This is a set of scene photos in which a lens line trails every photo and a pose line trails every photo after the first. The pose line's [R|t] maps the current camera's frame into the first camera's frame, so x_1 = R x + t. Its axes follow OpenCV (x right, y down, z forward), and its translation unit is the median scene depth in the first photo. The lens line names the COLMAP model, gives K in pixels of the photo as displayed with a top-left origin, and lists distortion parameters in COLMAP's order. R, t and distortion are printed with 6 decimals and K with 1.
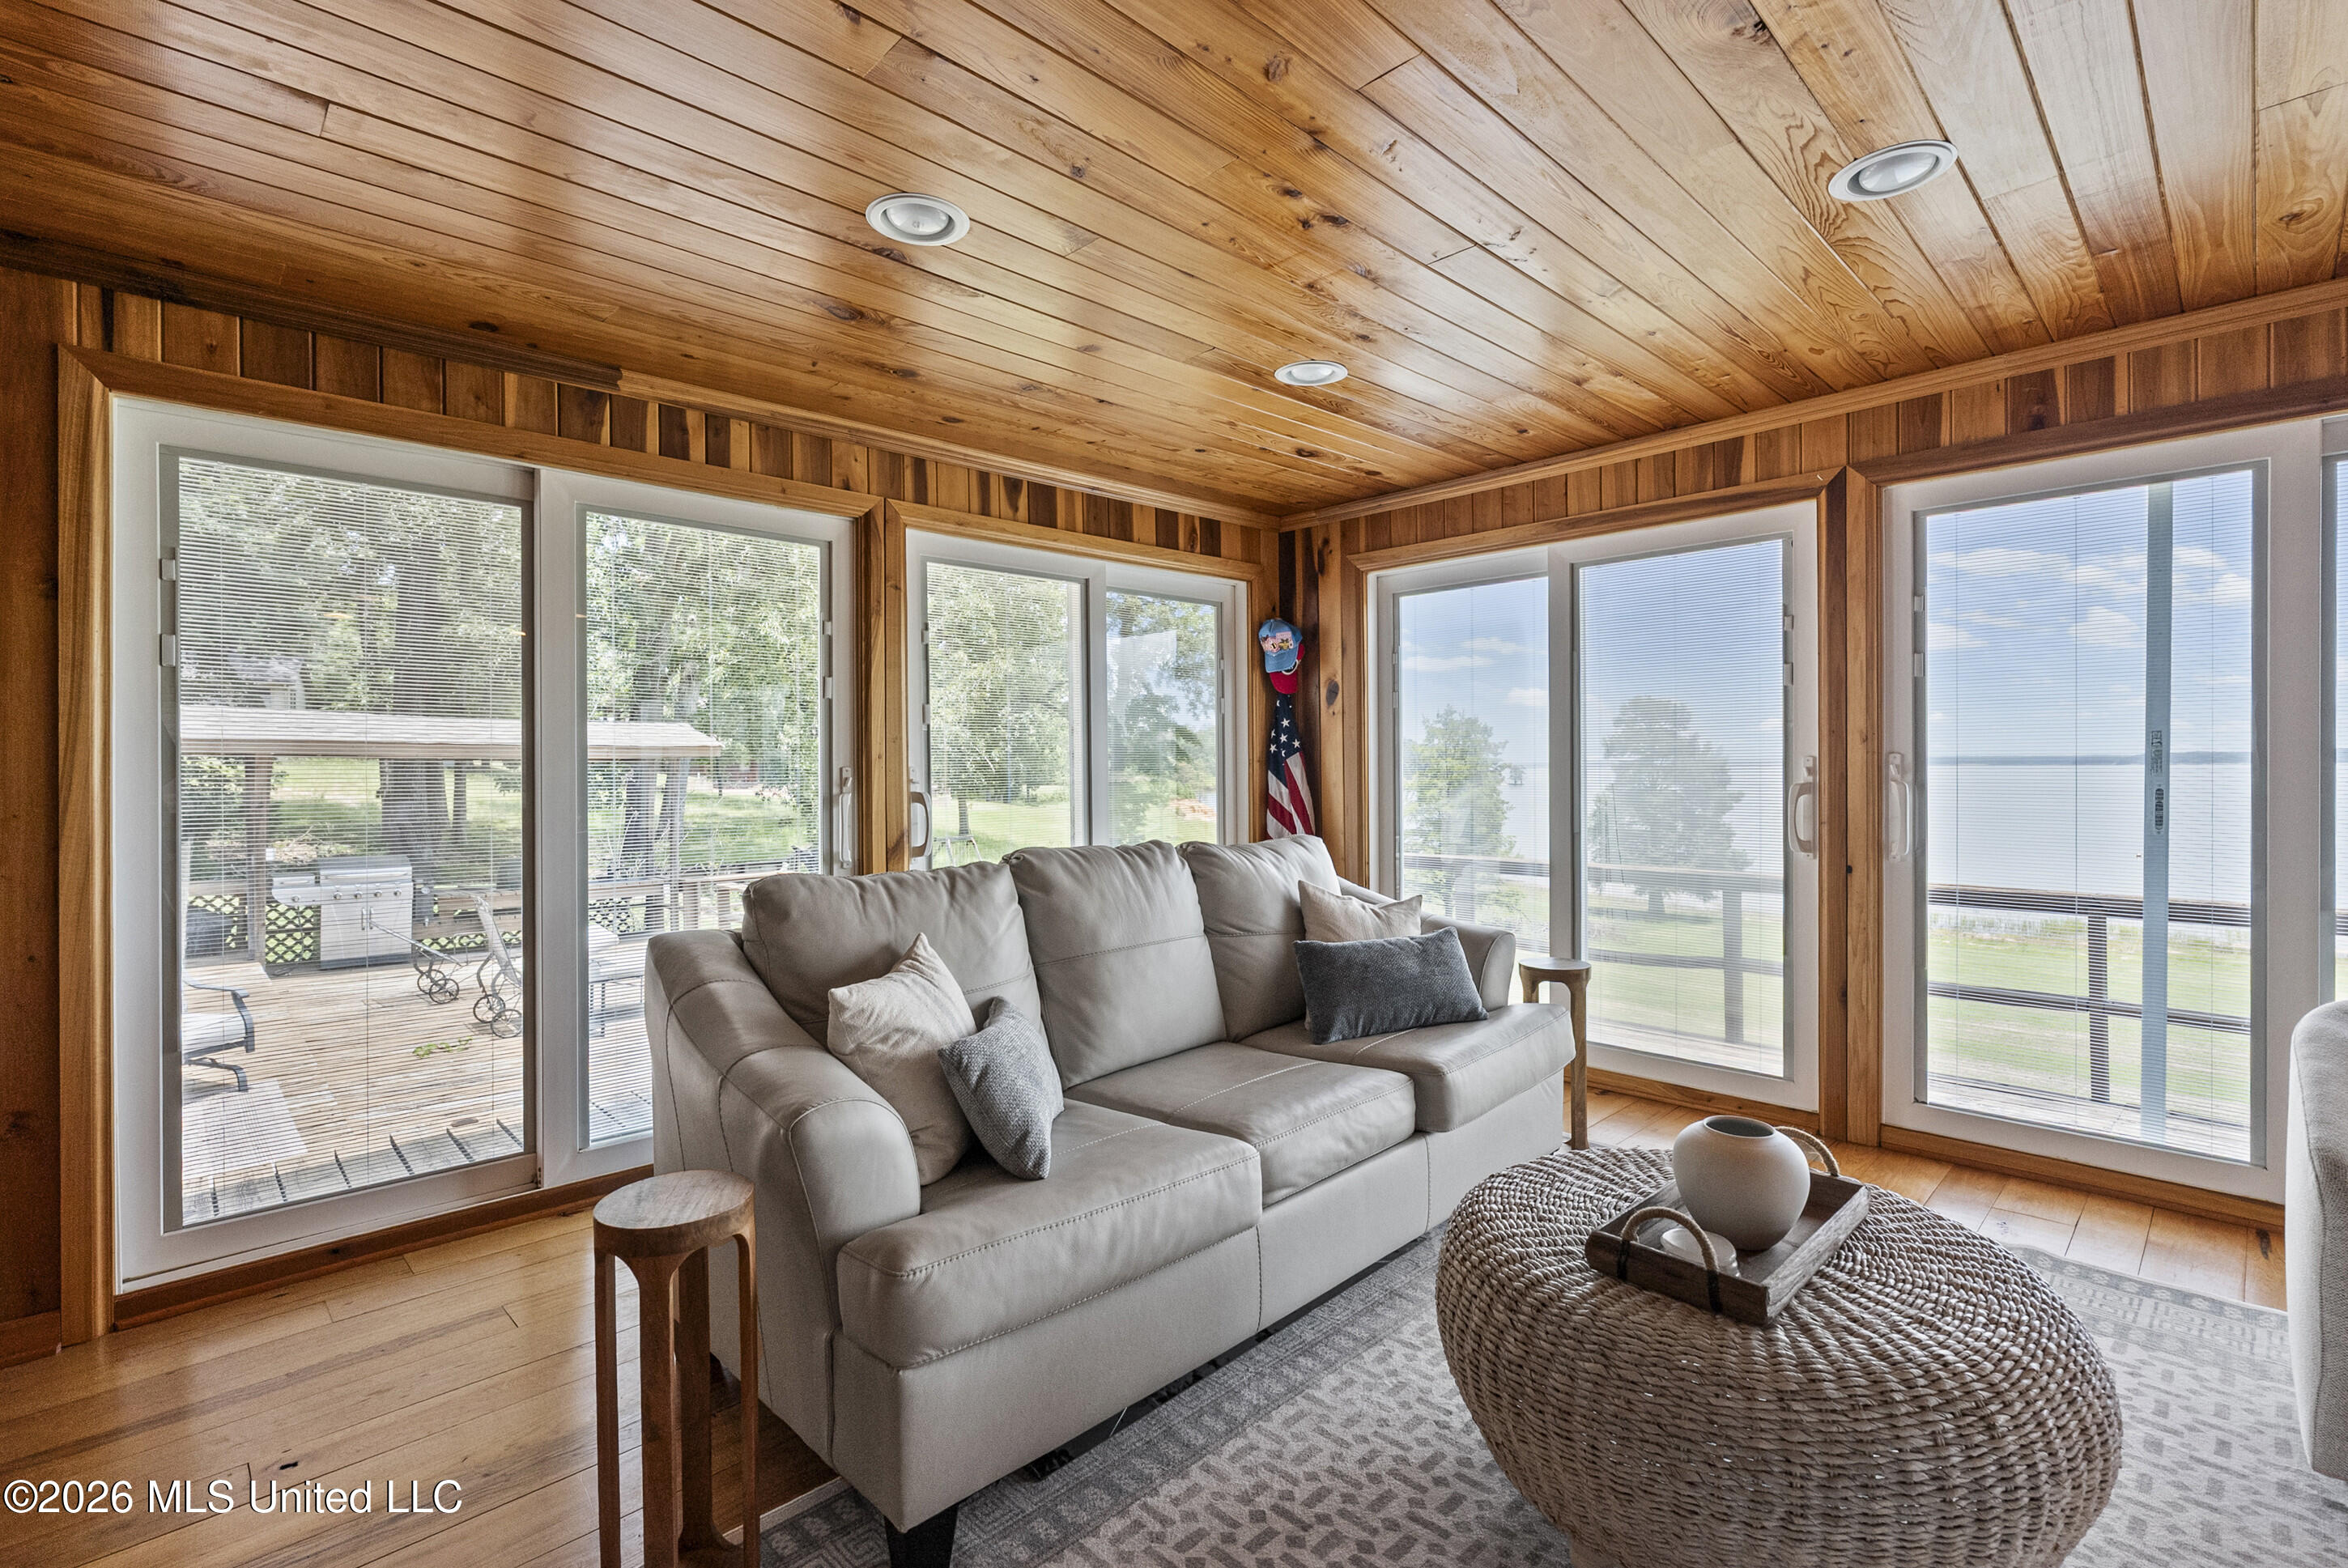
lens RADIAL K [[1077.7, 0, 1184.0], [0, 1077.7, 773.6], [0, 0, 1]] dist [0.000206, 0.000443]
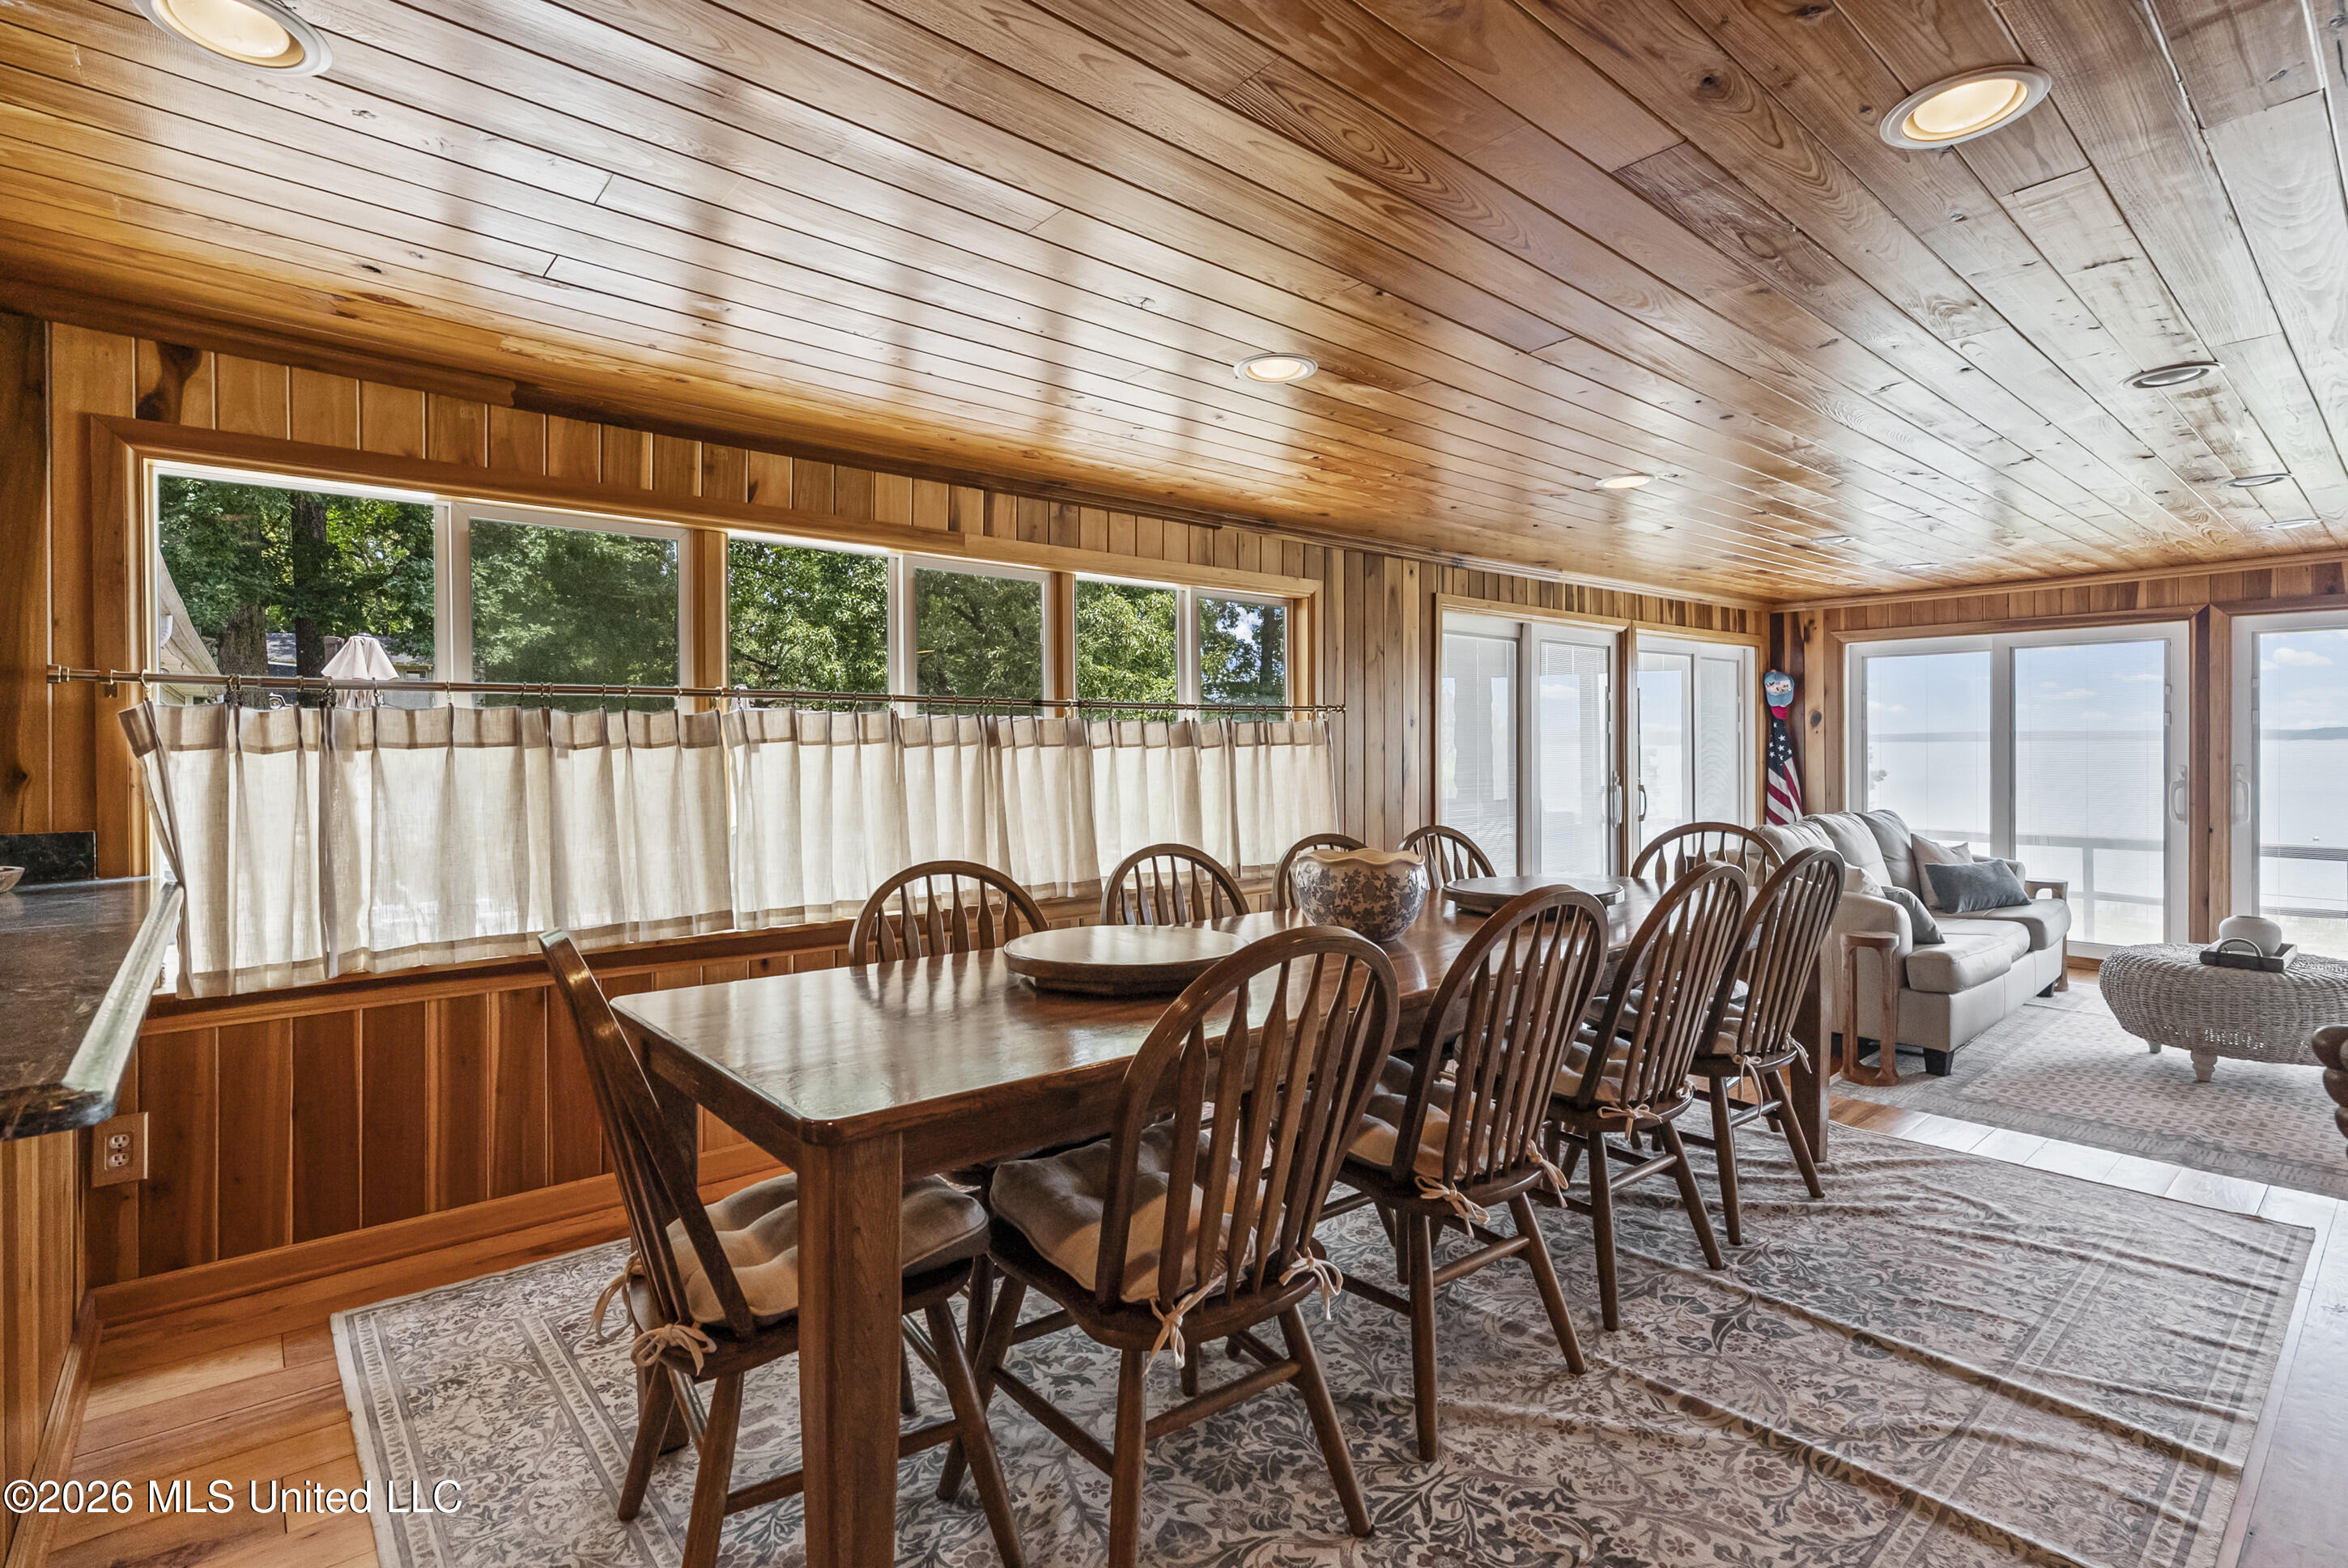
lens RADIAL K [[1099.2, 0, 1179.7], [0, 1099.2, 755.3], [0, 0, 1]] dist [-0.002026, -0.000629]
pose [[0.997085, 0.000855, -0.076289, -0.885216], [-0.000425, 0.999984, 0.005661, -0.041709], [0.076293, -0.005612, 0.997070, -0.879463]]
